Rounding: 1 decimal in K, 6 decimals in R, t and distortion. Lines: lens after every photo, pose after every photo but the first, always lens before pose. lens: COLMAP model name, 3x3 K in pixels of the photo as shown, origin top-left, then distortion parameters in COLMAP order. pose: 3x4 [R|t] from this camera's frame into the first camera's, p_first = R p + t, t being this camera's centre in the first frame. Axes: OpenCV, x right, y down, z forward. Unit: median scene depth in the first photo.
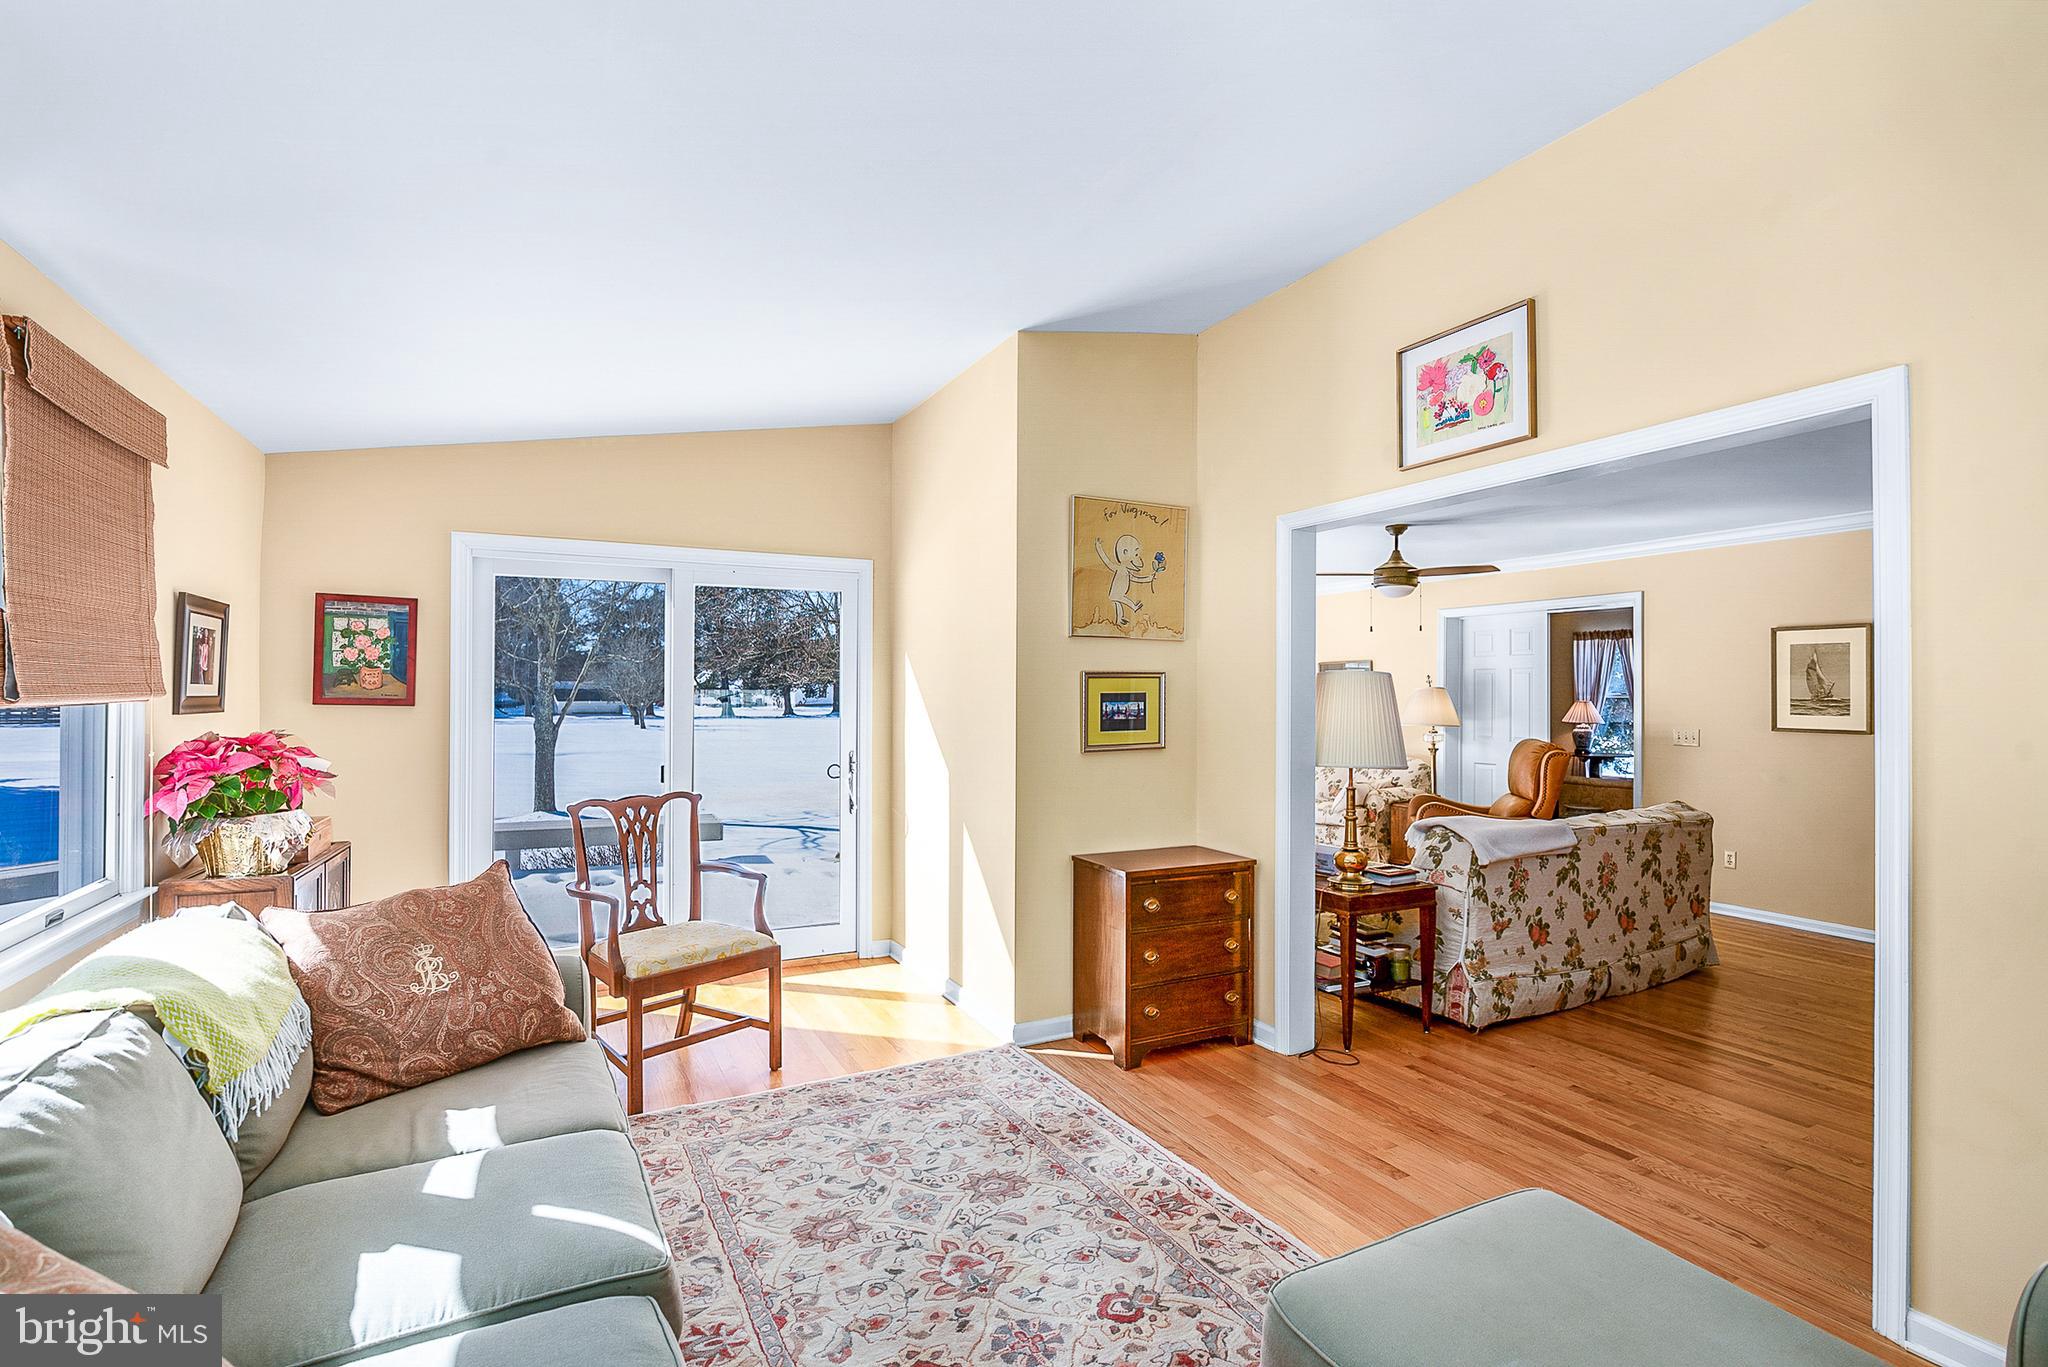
lens RADIAL K [[953.5, 0, 1012.1], [0, 953.5, 684.2], [0, 0, 1]] dist [-0.023176, 0.002522]
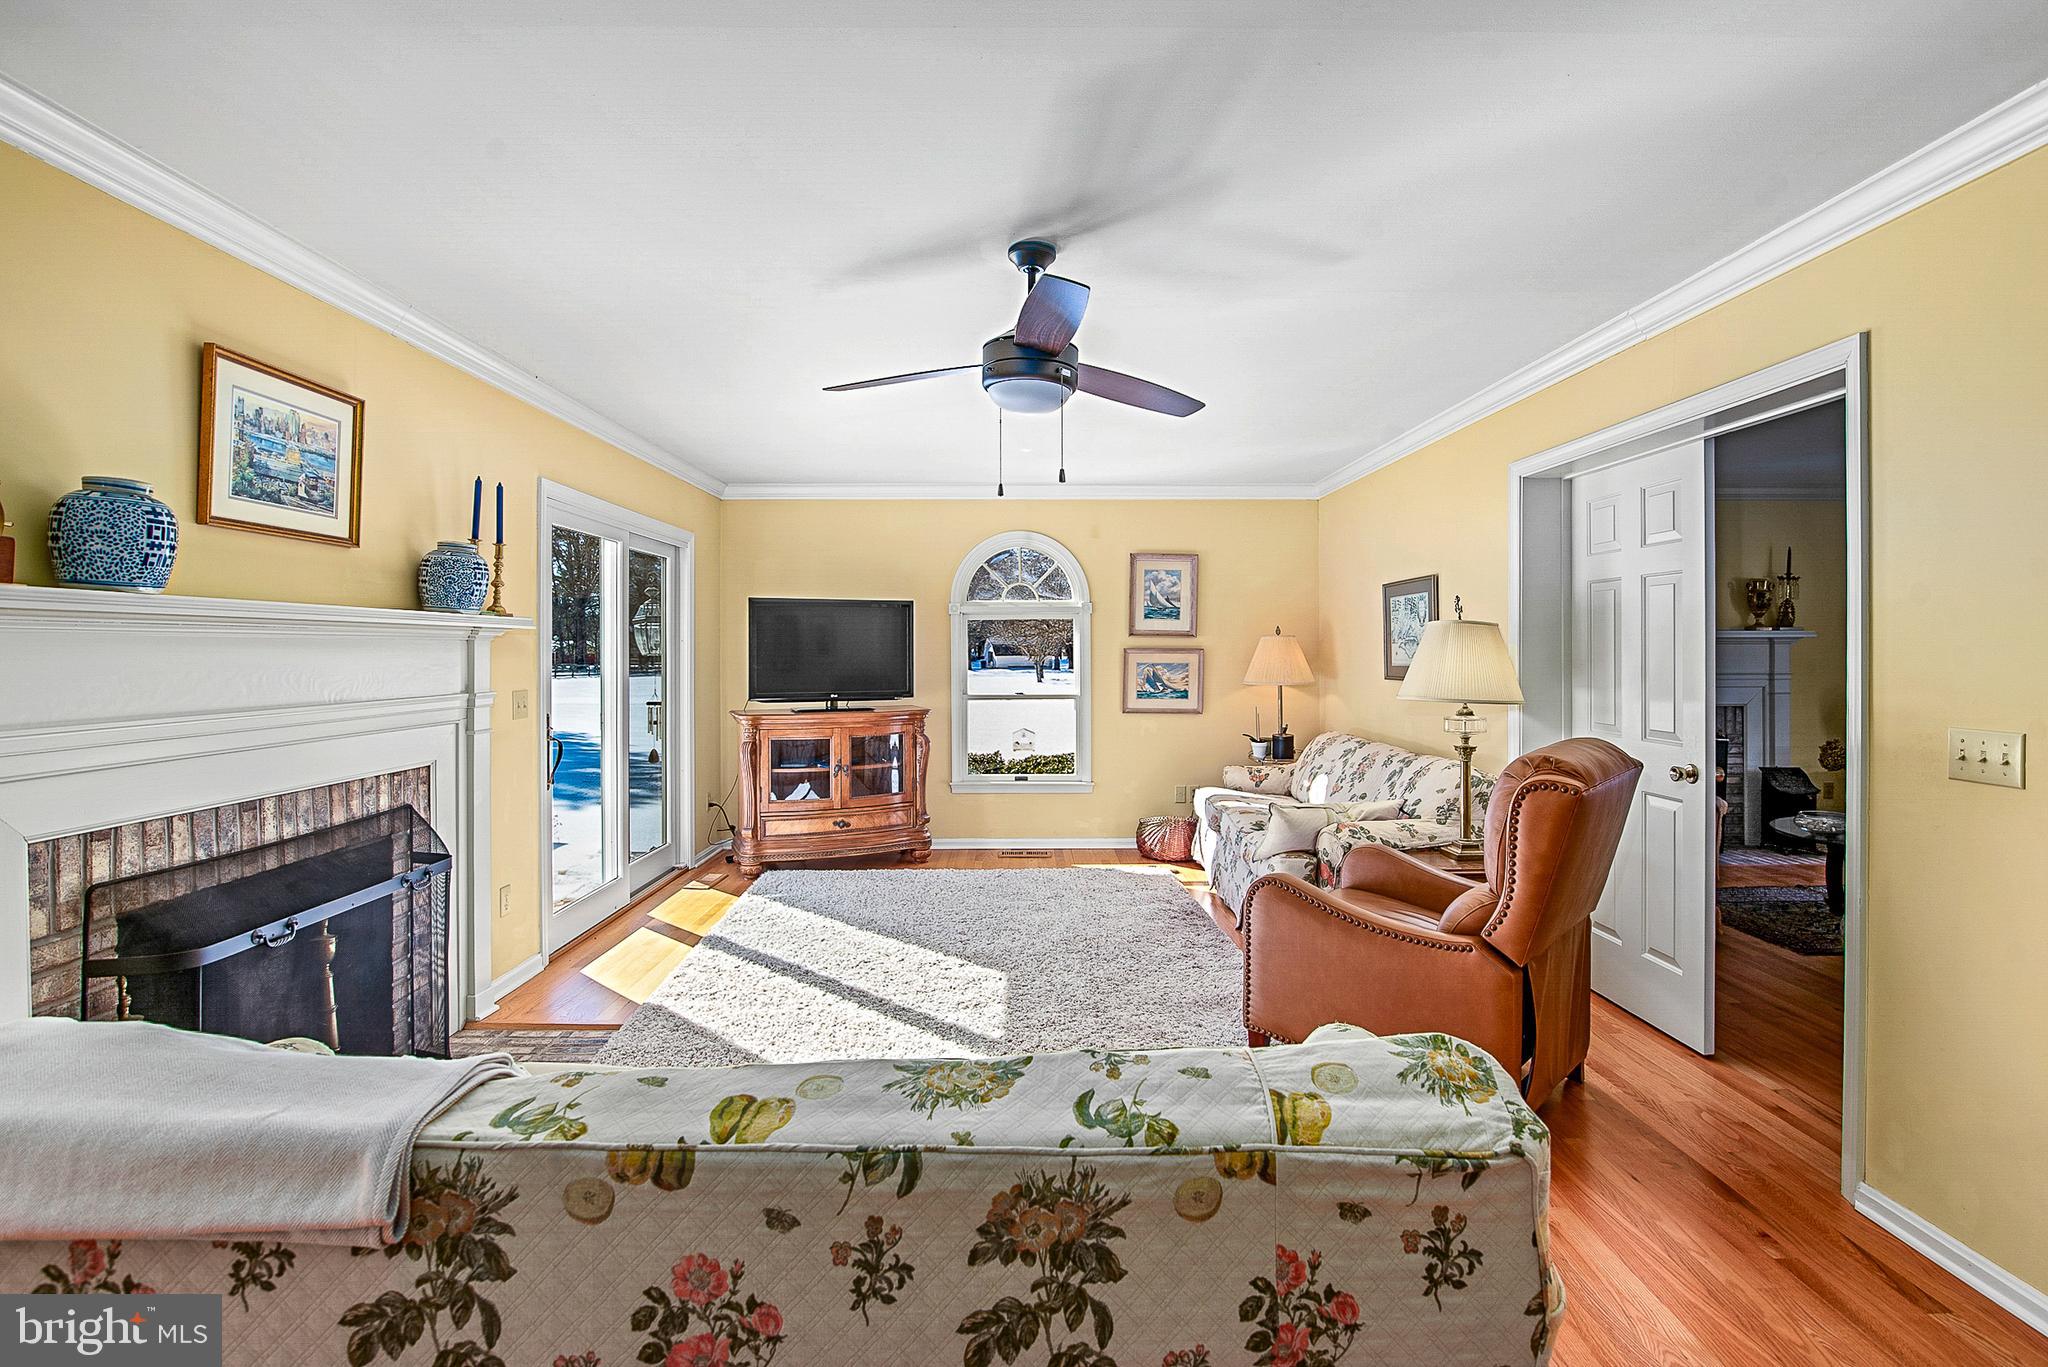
lens RADIAL K [[953.5, 0, 1032.5], [0, 953.5, 651.5], [0, 0, 1]] dist [-0.023176, 0.002522]
pose [[0.892173, -0.003777, -0.451677, 0.627714], [0.010037, 0.999884, 0.011465, 0.015259], [0.451582, -0.014763, 0.892108, 0.632806]]
